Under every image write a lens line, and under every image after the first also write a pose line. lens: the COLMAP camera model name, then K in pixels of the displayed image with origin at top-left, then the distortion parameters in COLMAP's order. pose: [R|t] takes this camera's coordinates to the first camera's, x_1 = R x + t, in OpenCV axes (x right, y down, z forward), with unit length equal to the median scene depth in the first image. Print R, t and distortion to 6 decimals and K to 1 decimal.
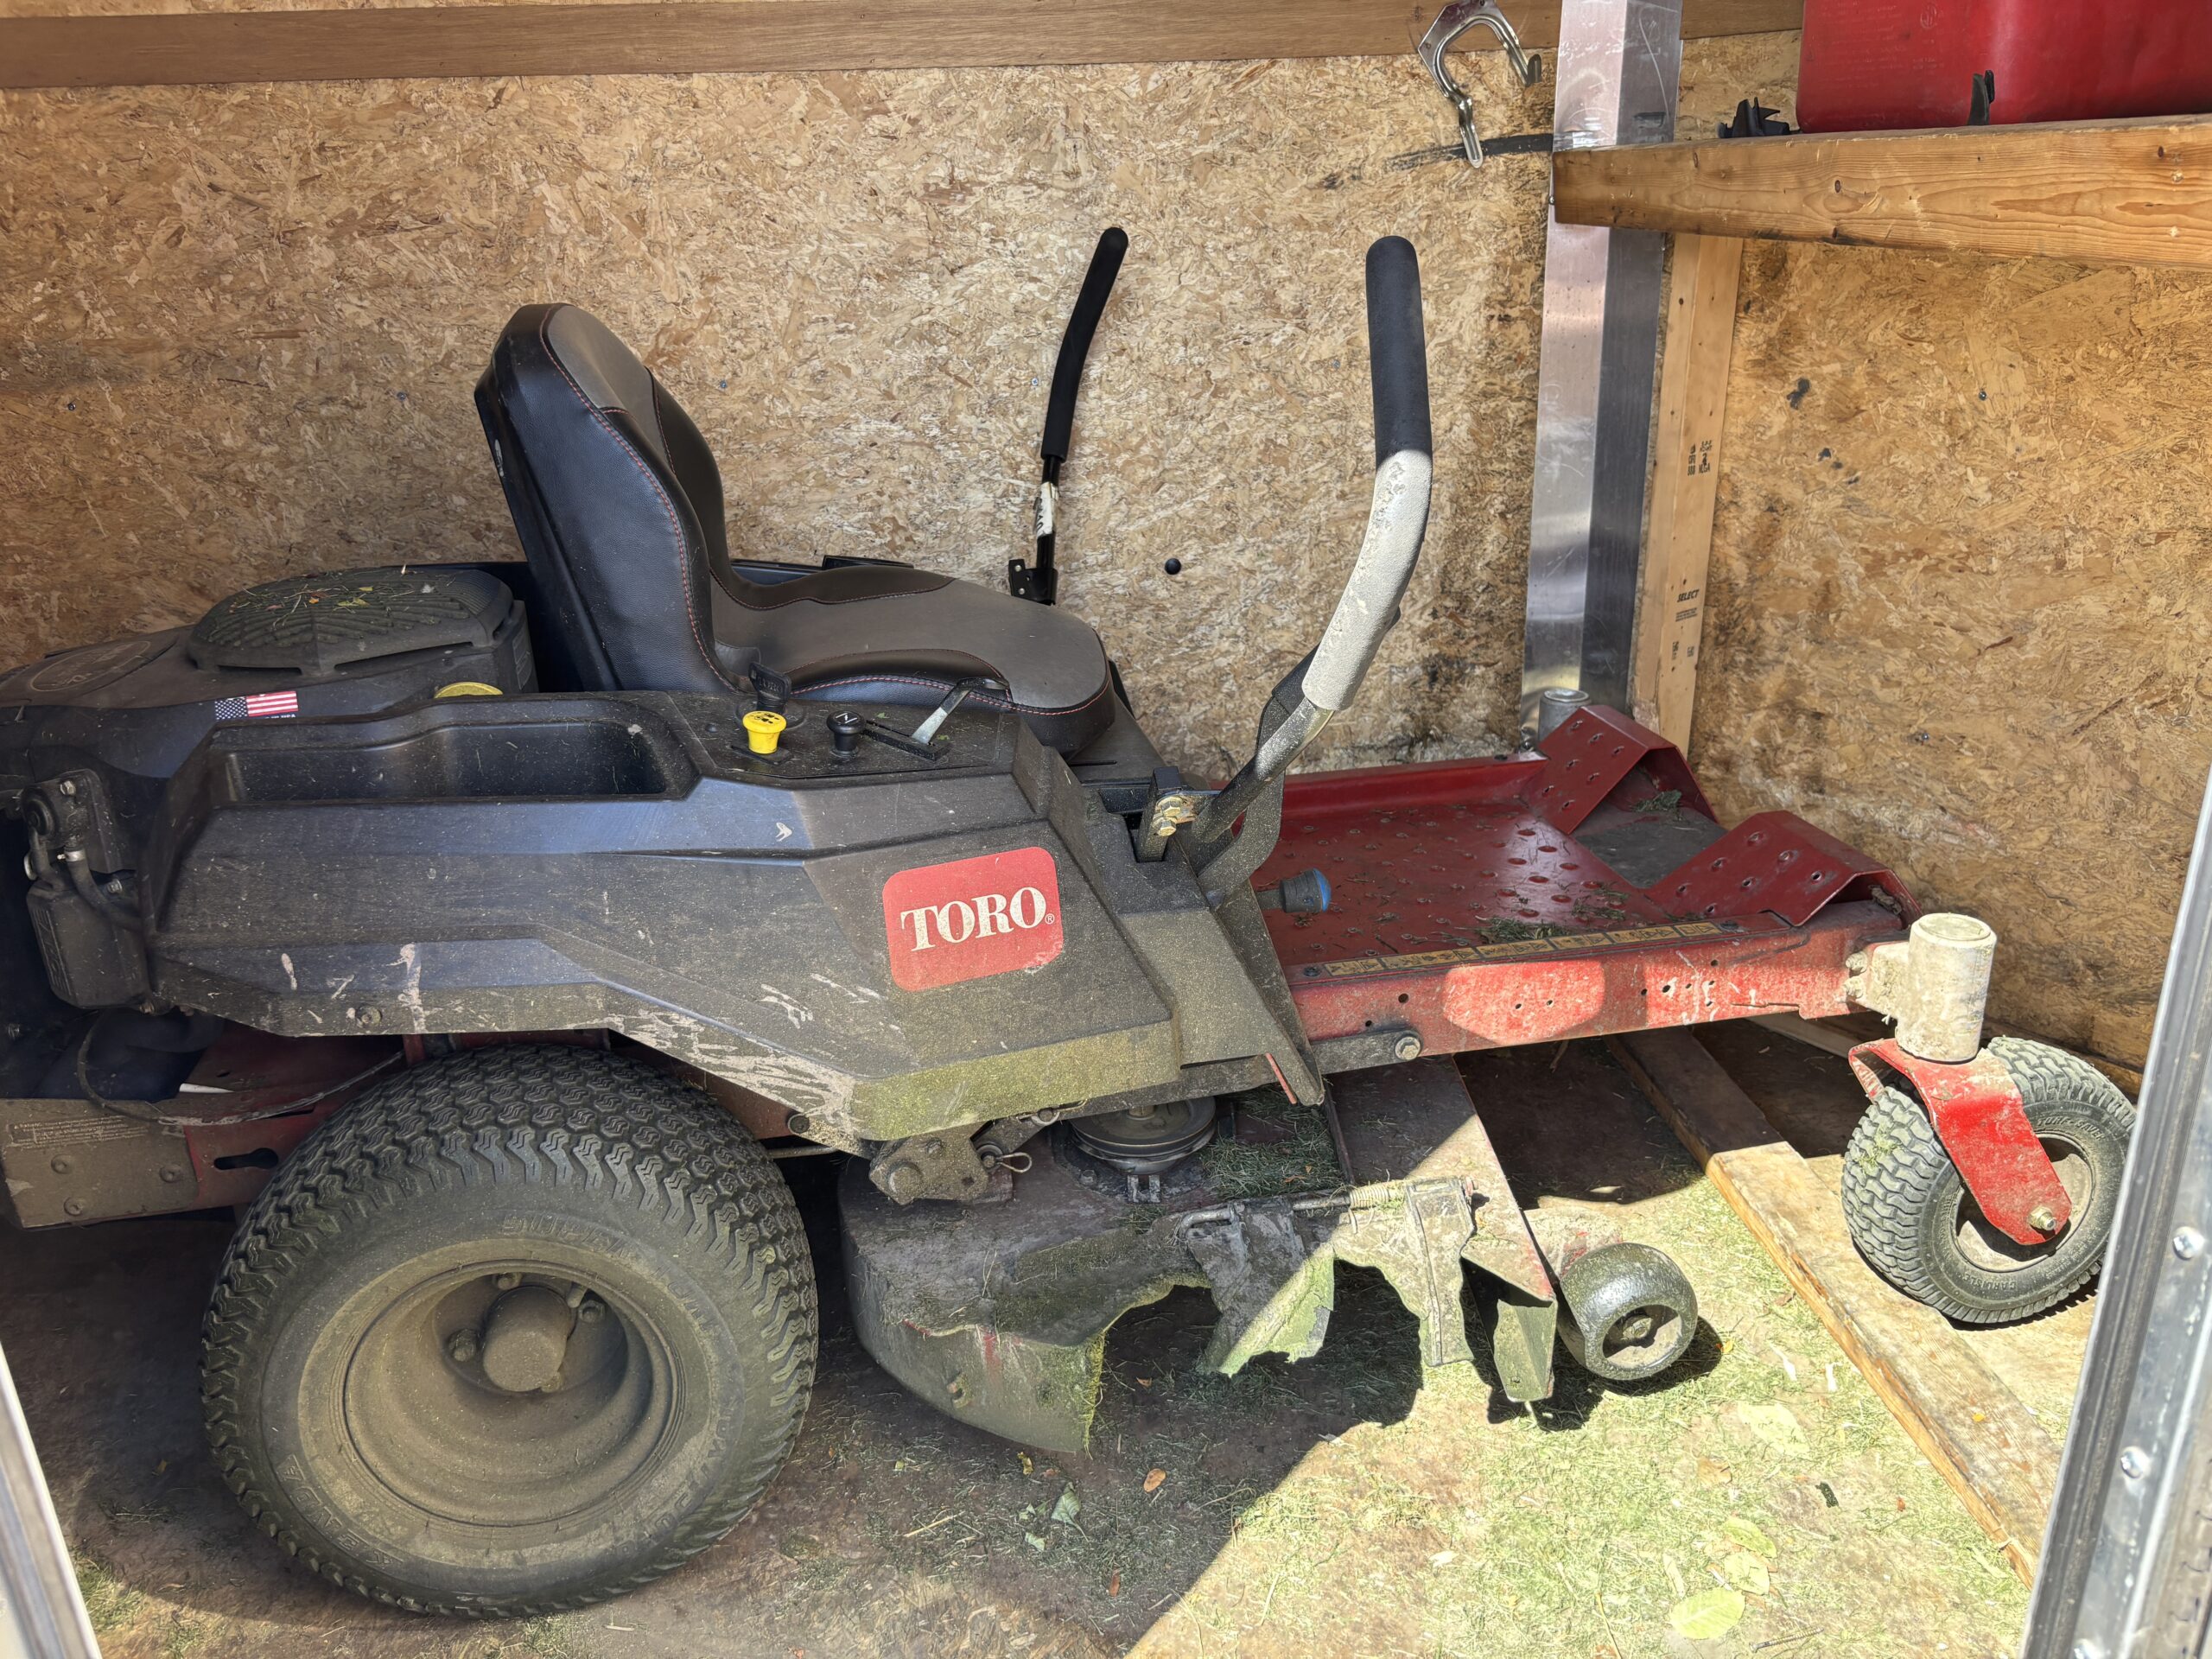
lens RADIAL K [[1709.6, 0, 1106.6], [0, 1709.6, 830.3], [0, 0, 1]] dist [0.011237, -0.006804]
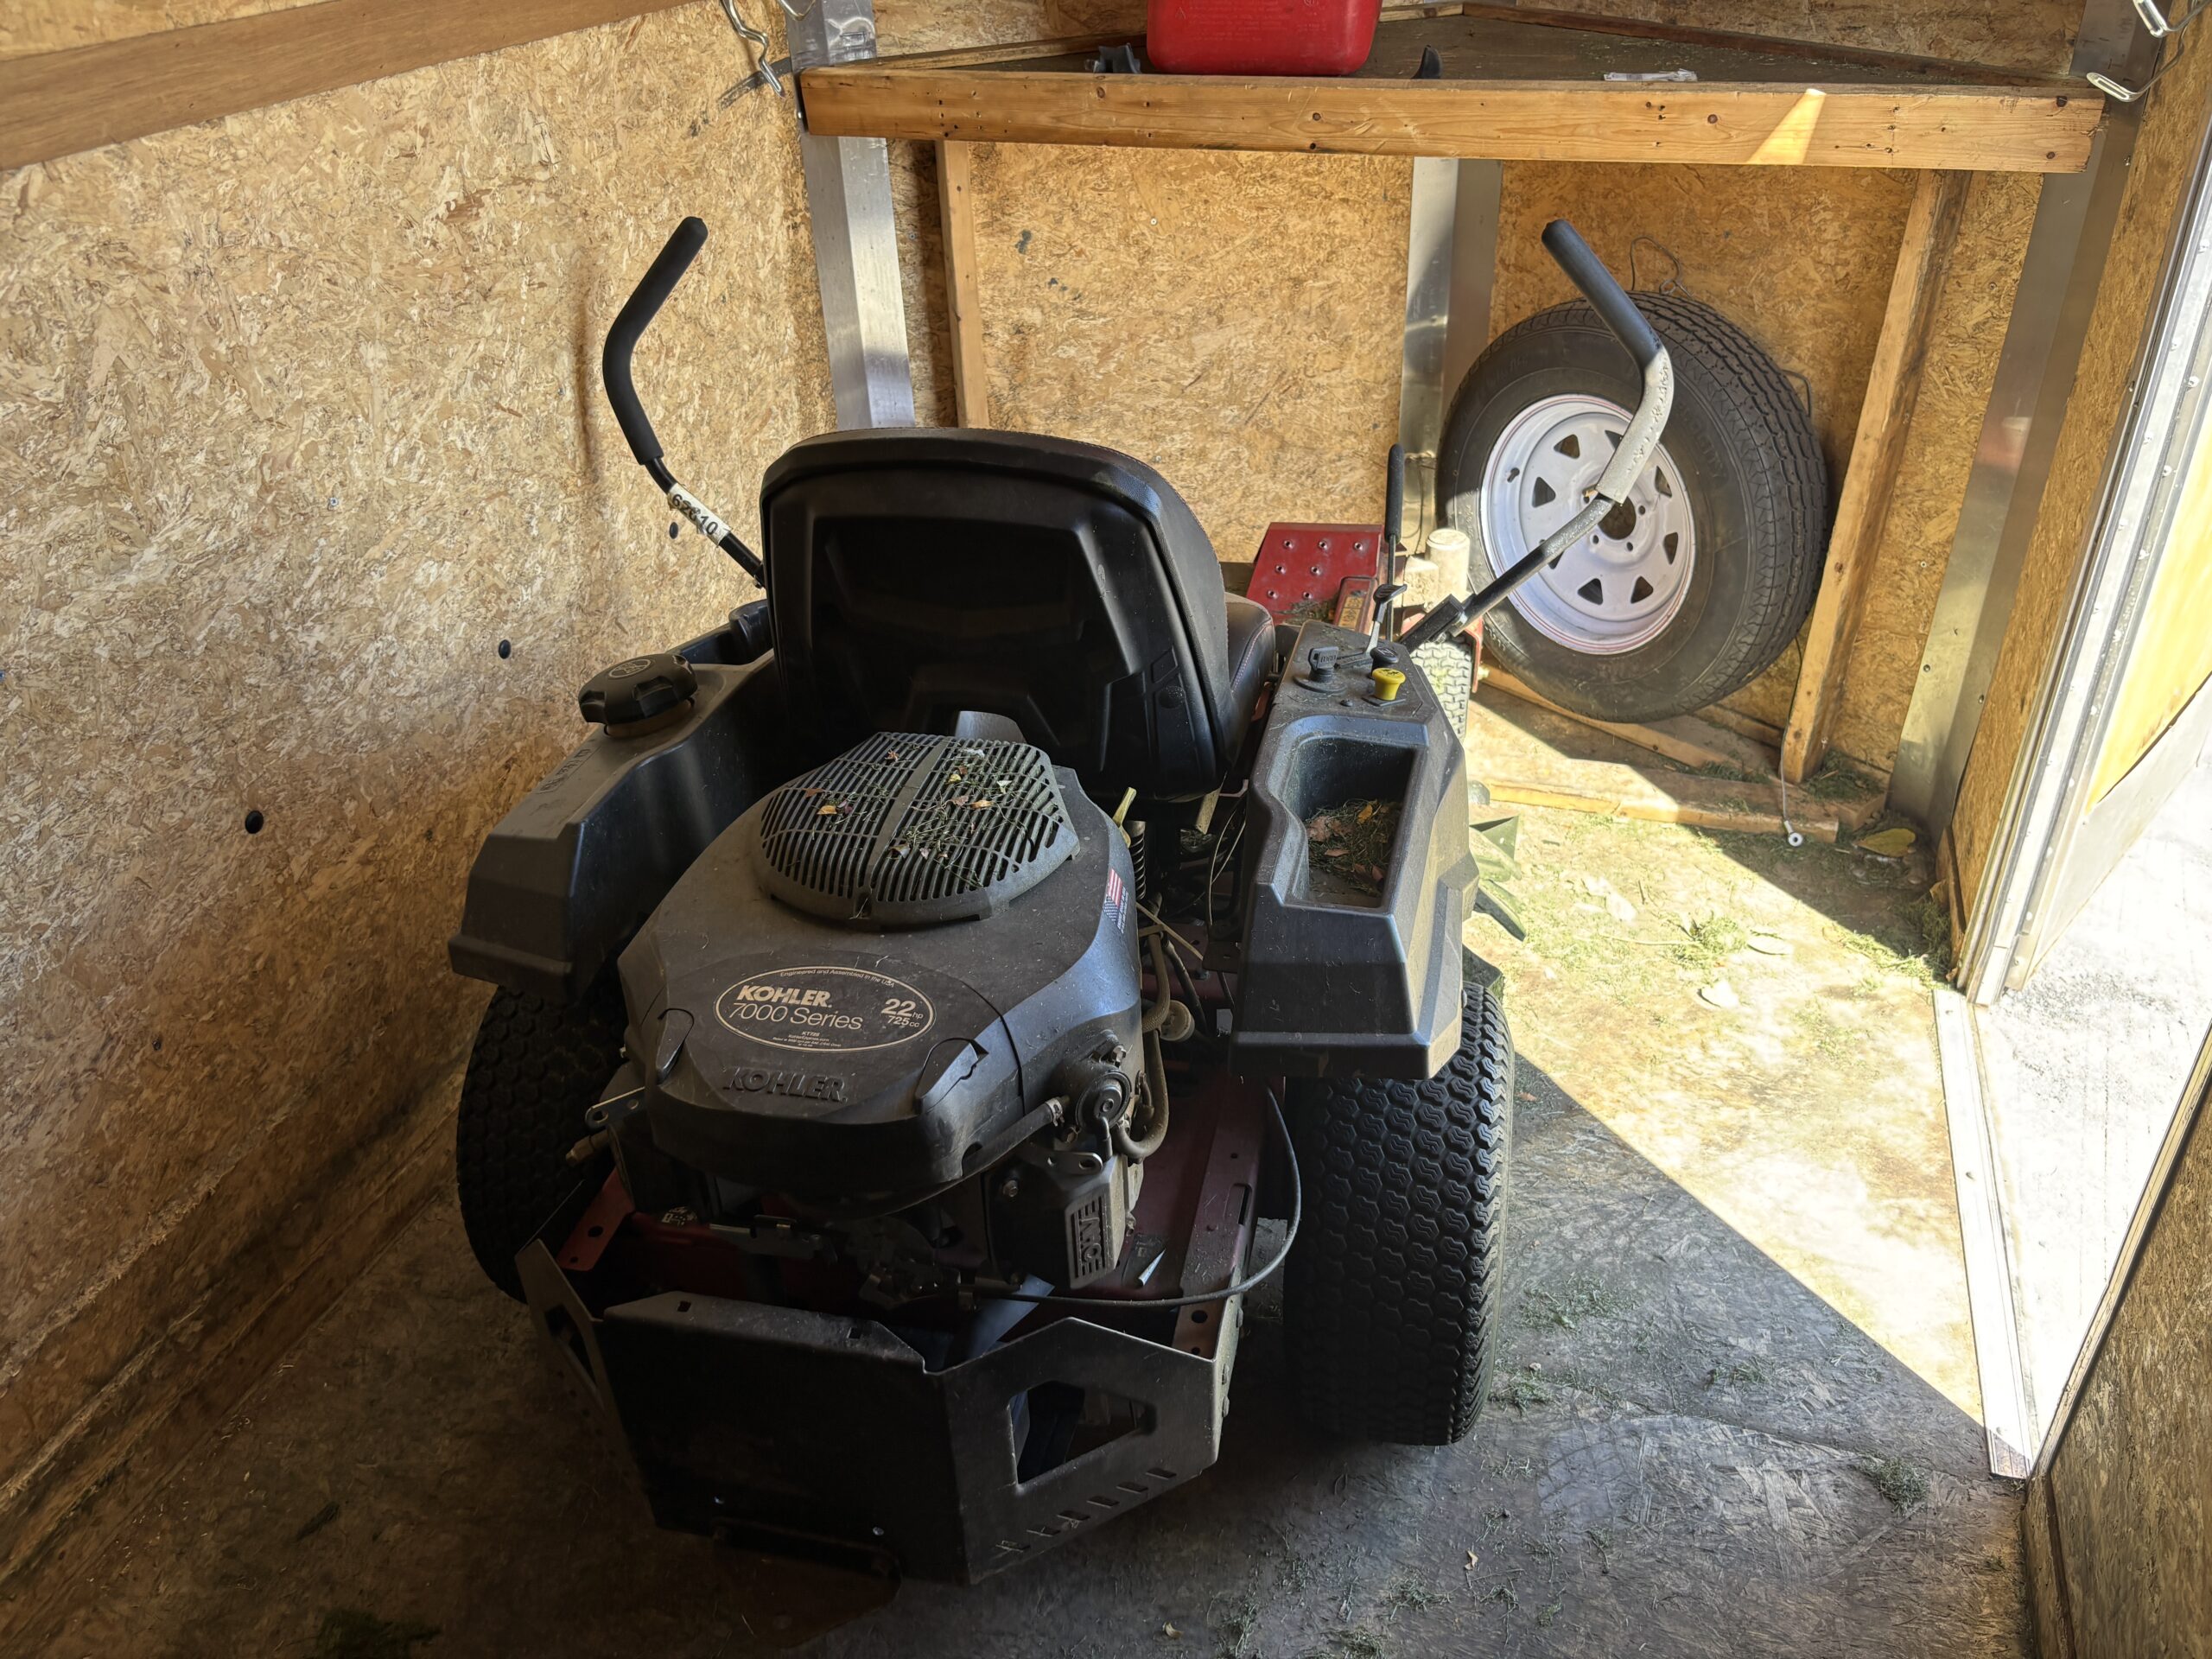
lens RADIAL K [[1709.6, 0, 1109.3], [0, 1709.6, 829.7], [0, 0, 1]] dist [0.011237, -0.006804]
pose [[0.393070, -0.473897, 0.787983, -0.831247], [0.344160, 0.870495, 0.351842, -0.301308], [-0.852672, 0.132894, 0.505262, 0.330747]]
